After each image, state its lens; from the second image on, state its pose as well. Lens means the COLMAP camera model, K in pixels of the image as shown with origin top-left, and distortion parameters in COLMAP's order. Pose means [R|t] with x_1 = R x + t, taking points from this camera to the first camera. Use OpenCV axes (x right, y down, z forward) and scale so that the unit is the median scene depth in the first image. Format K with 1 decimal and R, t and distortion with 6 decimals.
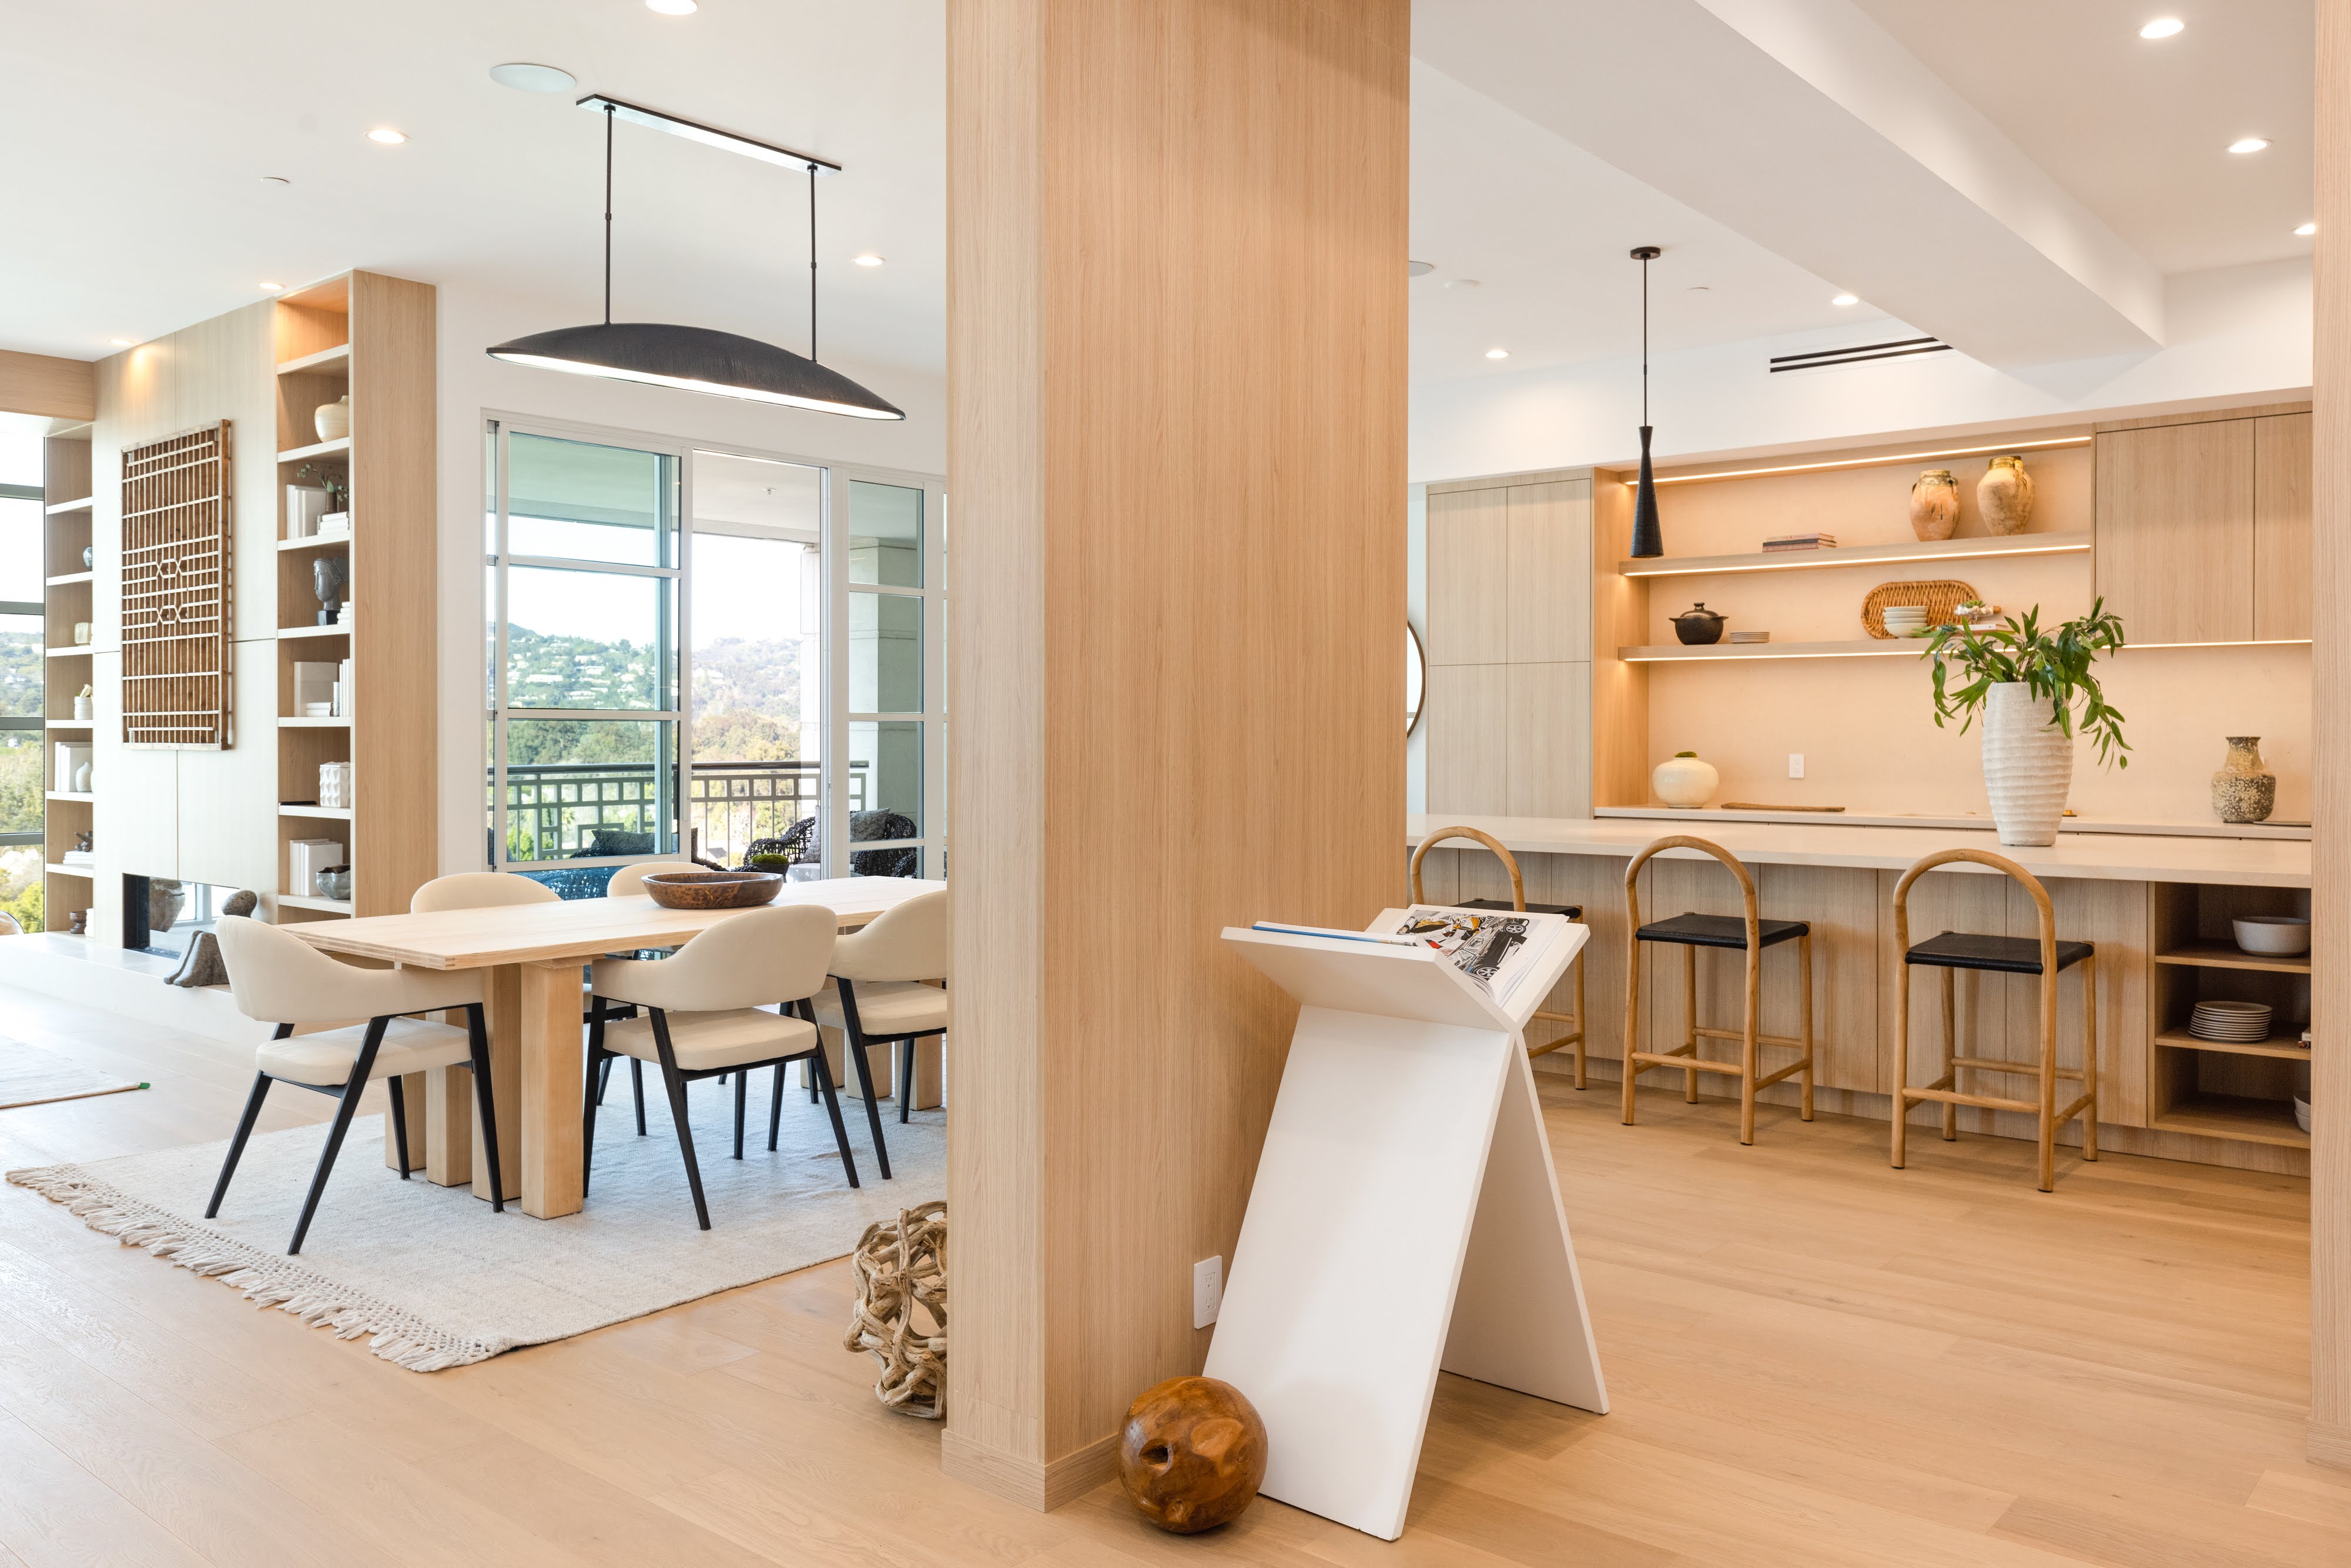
lens RADIAL K [[1783.1, 0, 1179.0], [0, 1783.1, 752.0], [0, 0, 1]] dist [0.000568, -0.000002]
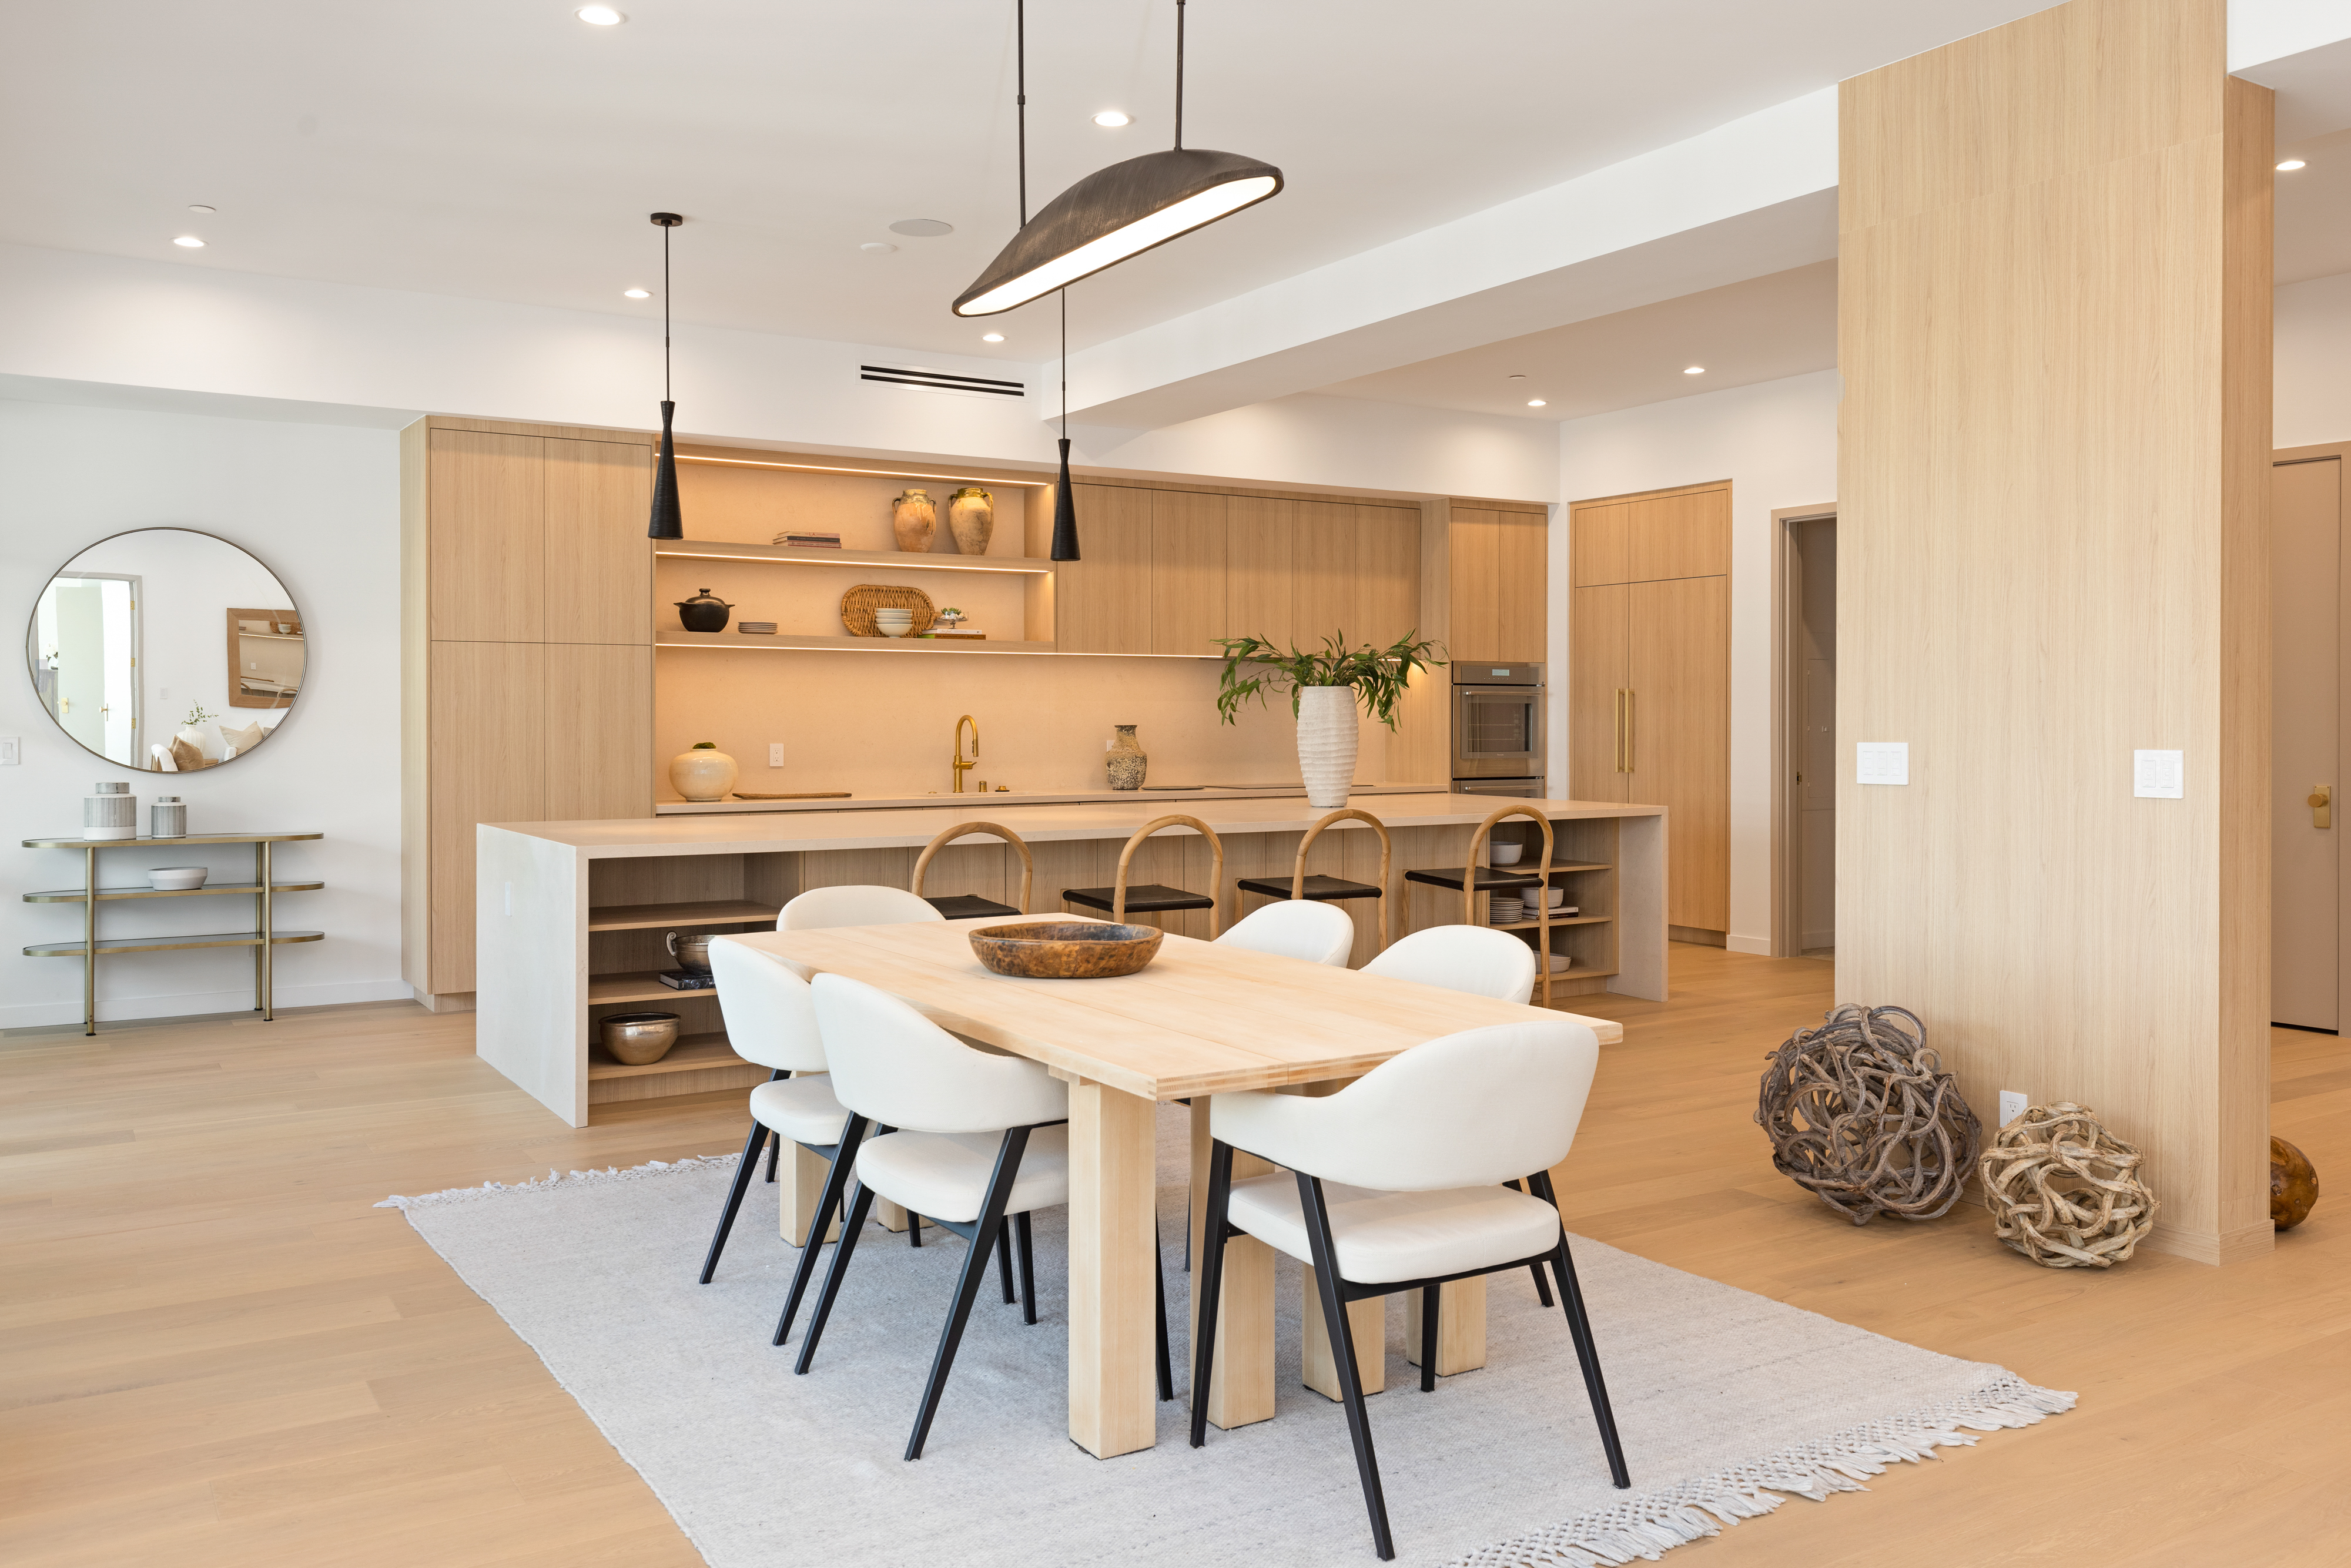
lens RADIAL K [[1847.6, 0, 1175.0], [0, 1847.6, 728.6], [0, 0, 1]] dist [-0.004027, -0.002244]
pose [[0.303565, -0.005423, 0.952795, -0.627333], [0.010032, 0.999947, 0.002495, -0.008025], [-0.952758, 0.008801, 0.303603, 0.482324]]
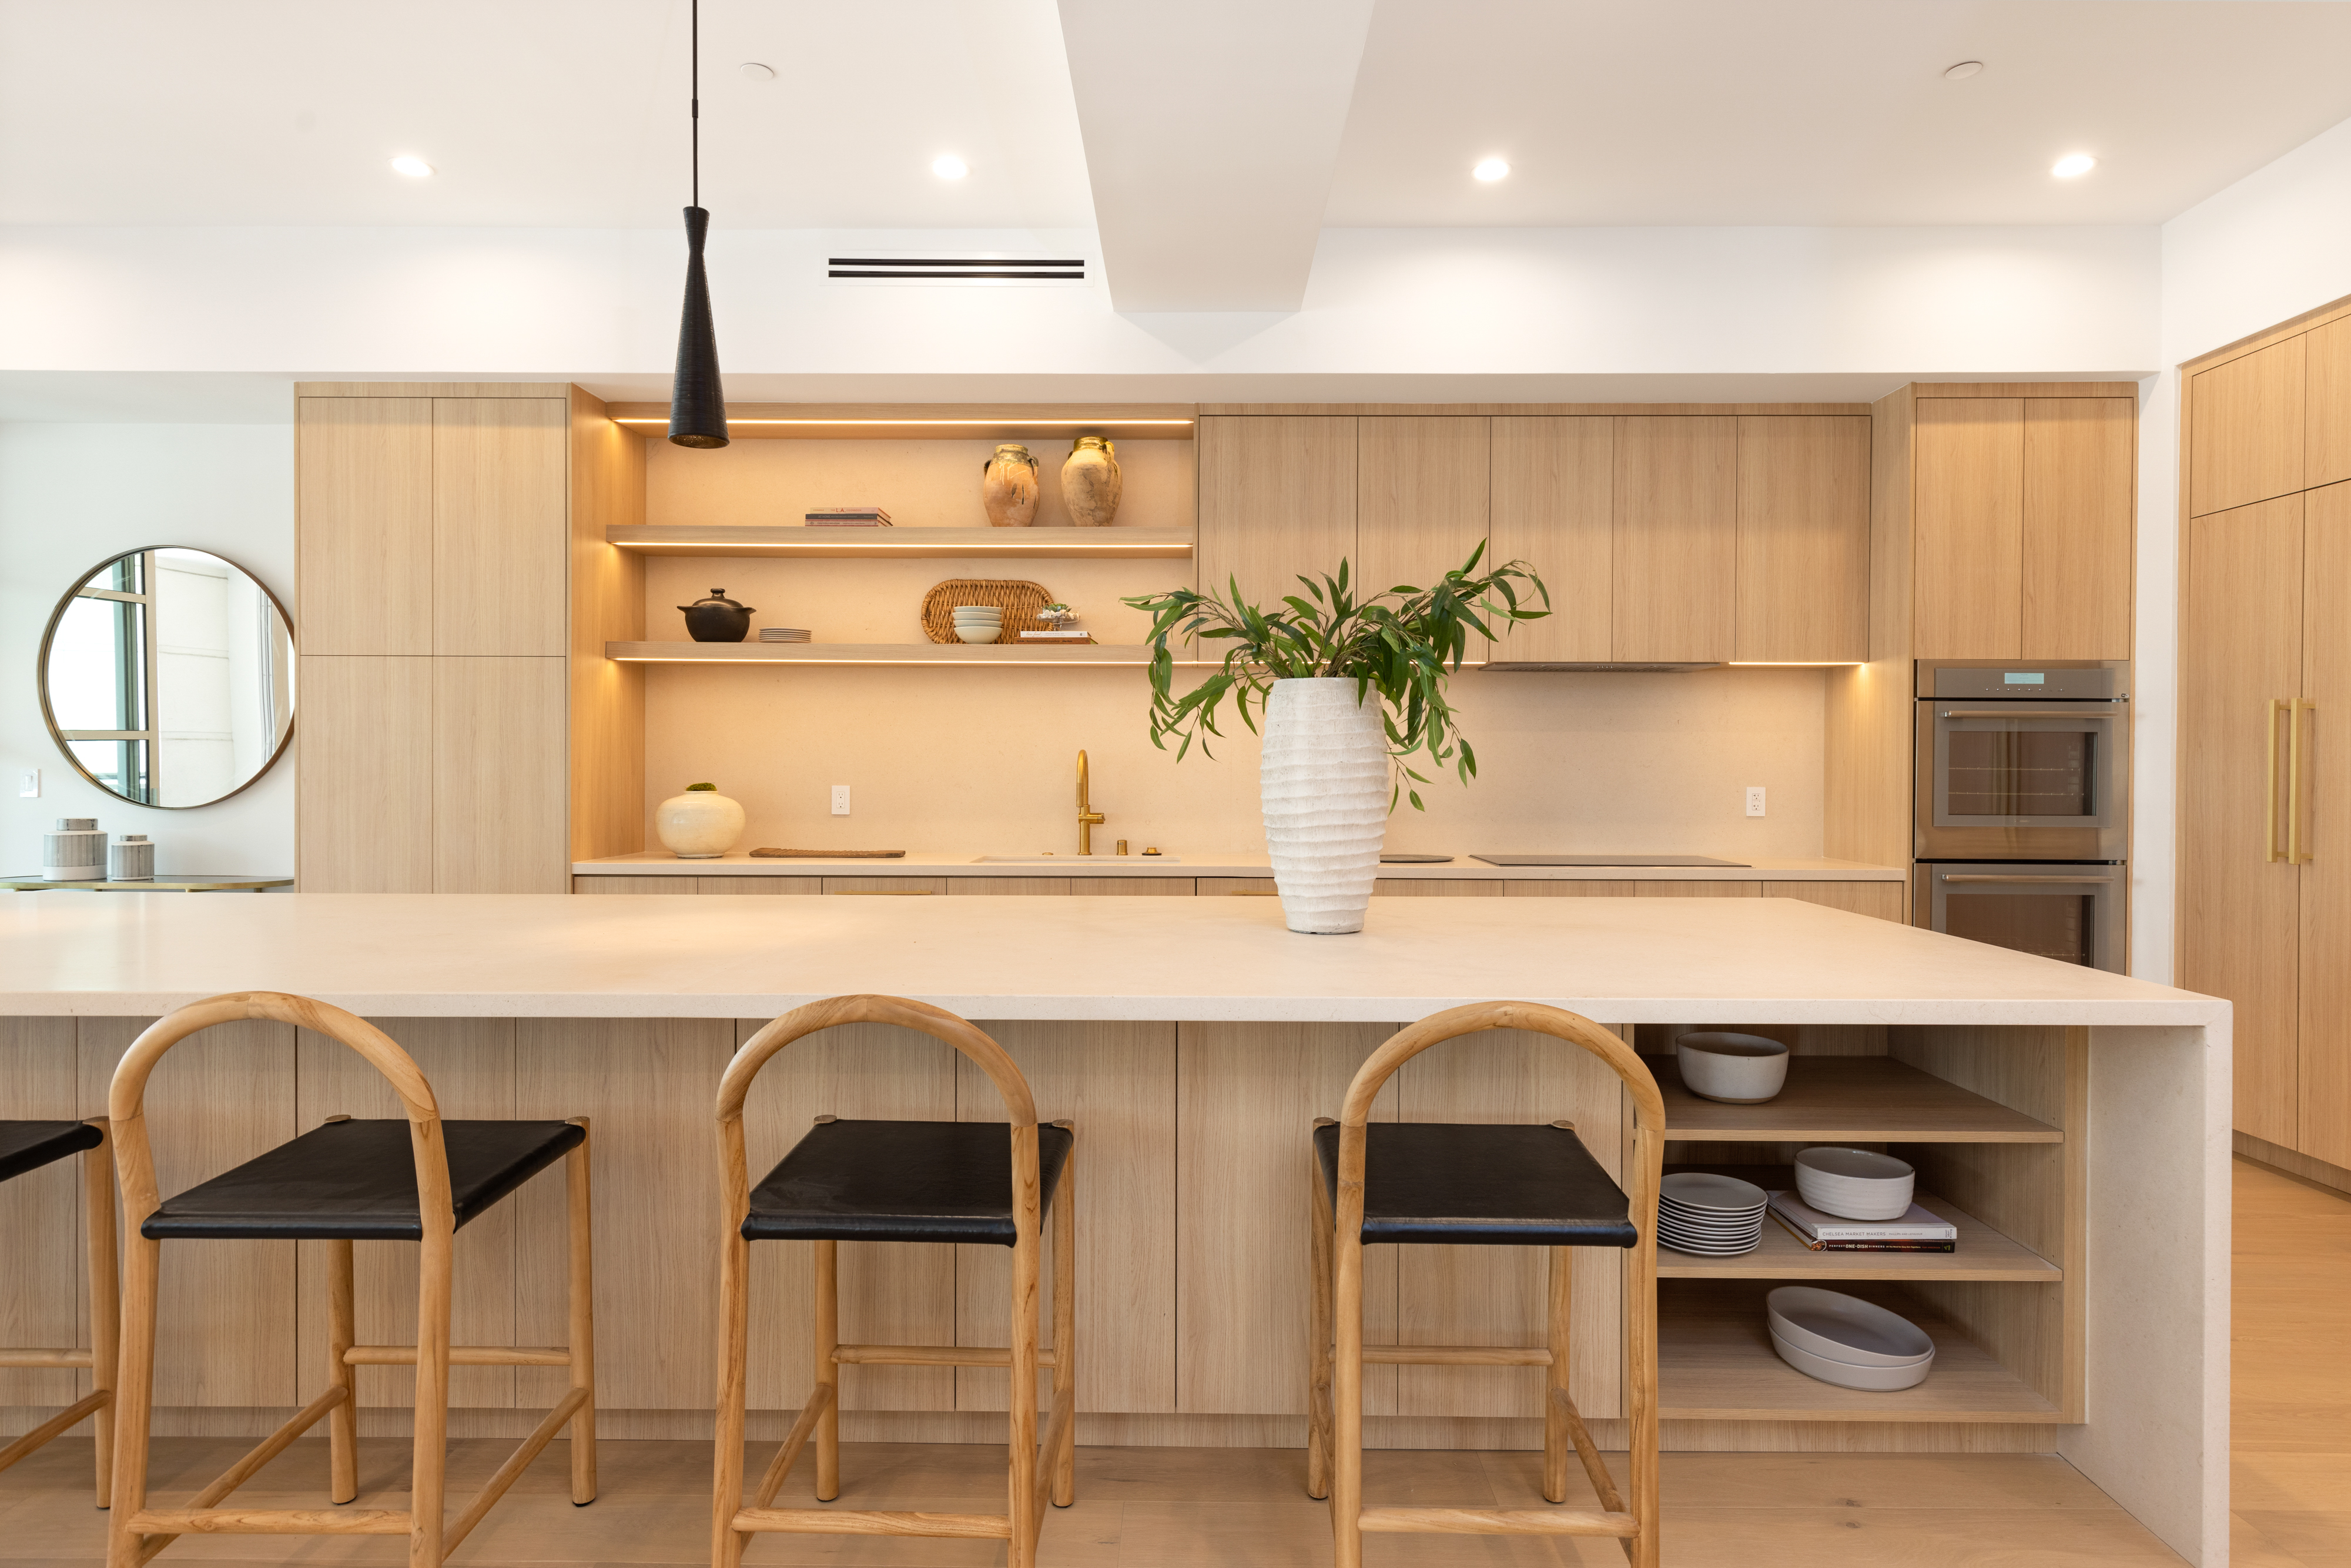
lens RADIAL K [[1294.0, 0, 1185.9], [0, 1294.0, 775.3], [0, 0, 1]] dist [0.002189, 0.000911]
pose [[0.767895, -0.001115, 0.640574, 0.095330], [0.002005, 0.999998, -0.000663, -0.002790], [-0.640572, 0.001793, 0.767896, 0.472419]]
